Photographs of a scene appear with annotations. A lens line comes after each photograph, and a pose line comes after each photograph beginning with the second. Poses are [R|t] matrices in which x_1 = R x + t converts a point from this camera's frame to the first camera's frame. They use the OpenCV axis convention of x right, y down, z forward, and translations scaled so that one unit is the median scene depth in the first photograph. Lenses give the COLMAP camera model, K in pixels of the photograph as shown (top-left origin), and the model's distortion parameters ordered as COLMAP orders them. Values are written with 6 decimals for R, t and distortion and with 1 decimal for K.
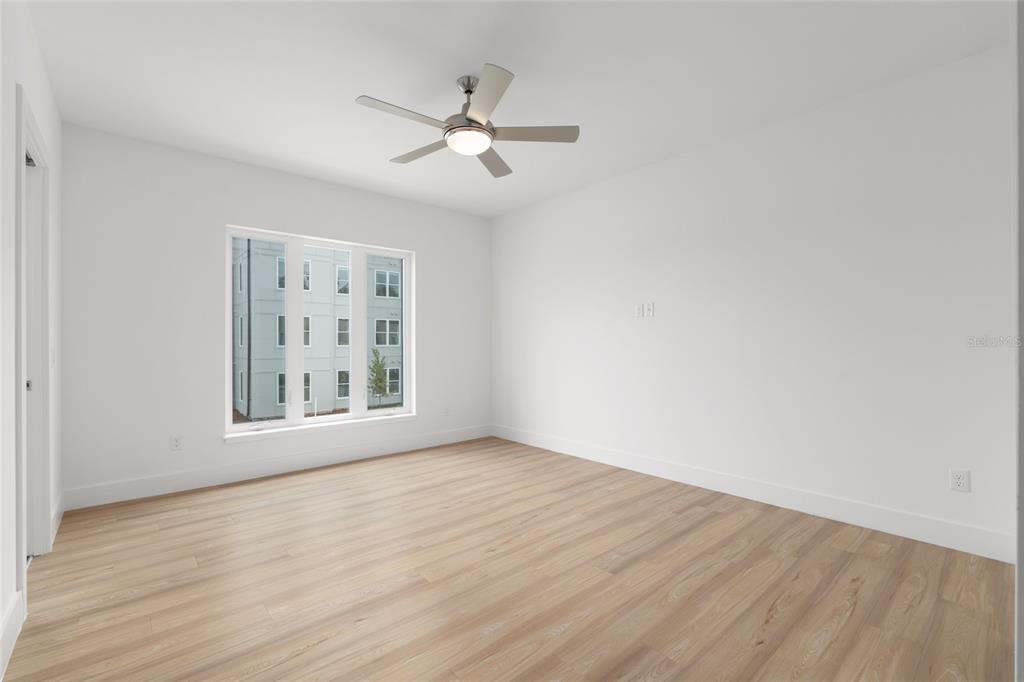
lens RADIAL K [[442.6, 0, 512.0], [0, 442.6, 341.0], [0, 0, 1]] dist [0.000219, -0.000102]
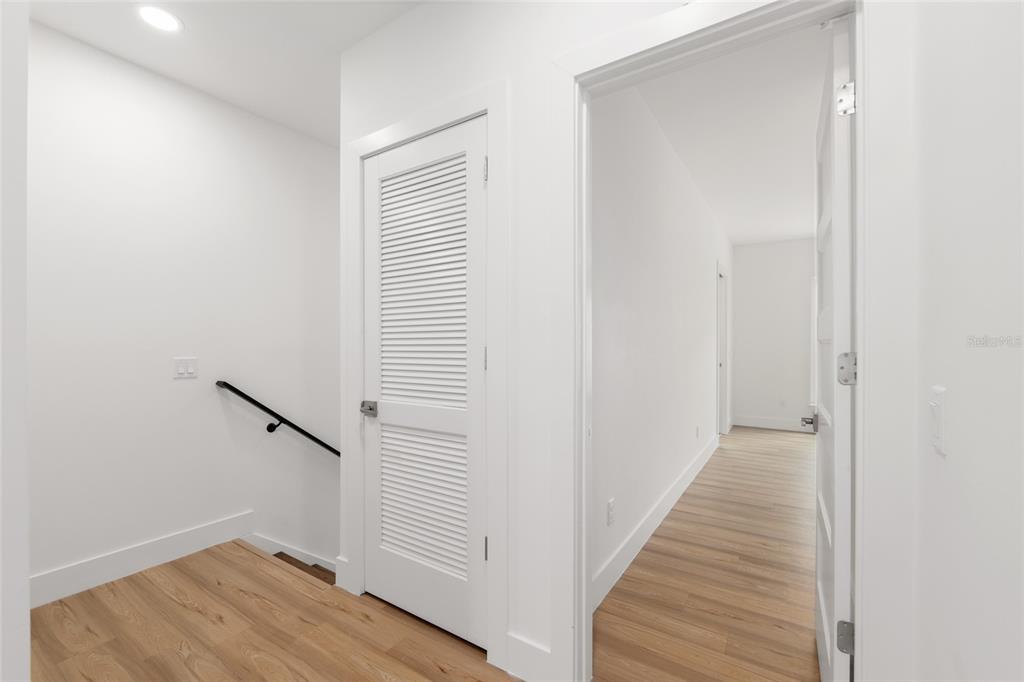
lens RADIAL K [[425.8, 0, 512.0], [0, 425.8, 341.0], [0, 0, 1]] dist [0.000088, -0.000018]
pose [[0.277765, -0.000973, -0.960649, 0.812206], [0.002066, 0.999998, -0.000416, -0.035308], [0.960647, -0.001870, 0.277766, -0.729810]]
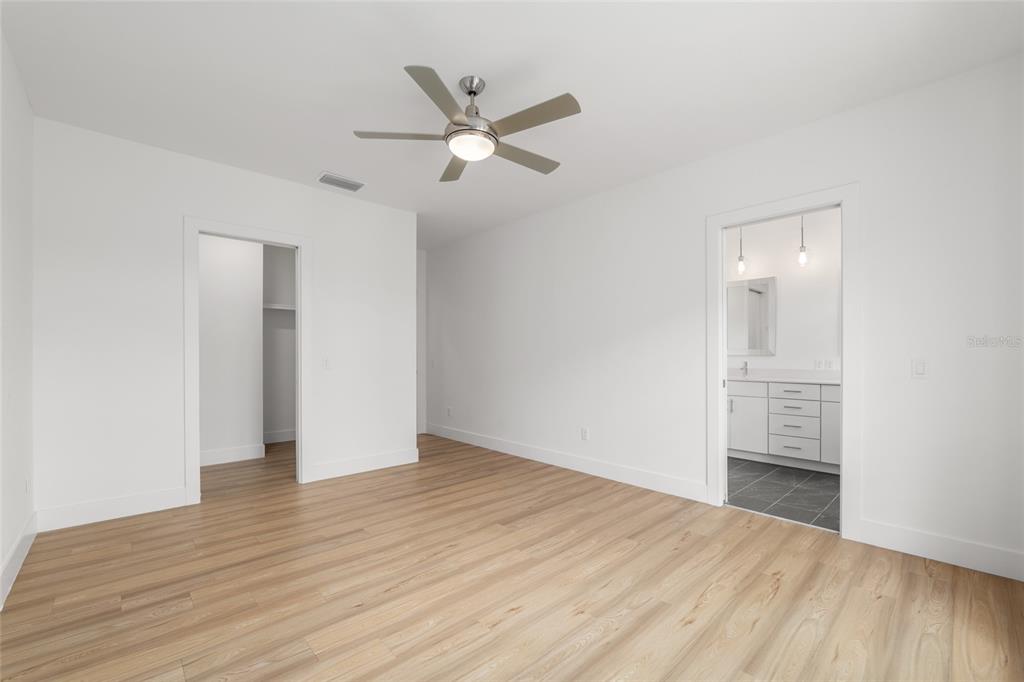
lens RADIAL K [[423.7, 0, 512.0], [0, 423.7, 341.0], [0, 0, 1]] dist [0.001620, 0.000321]
pose [[-0.999343, 0.005687, -0.035806, -0.146747], [0.007193, 0.999088, -0.042092, 0.011461], [0.035534, -0.042322, -0.998472, 1.898693]]
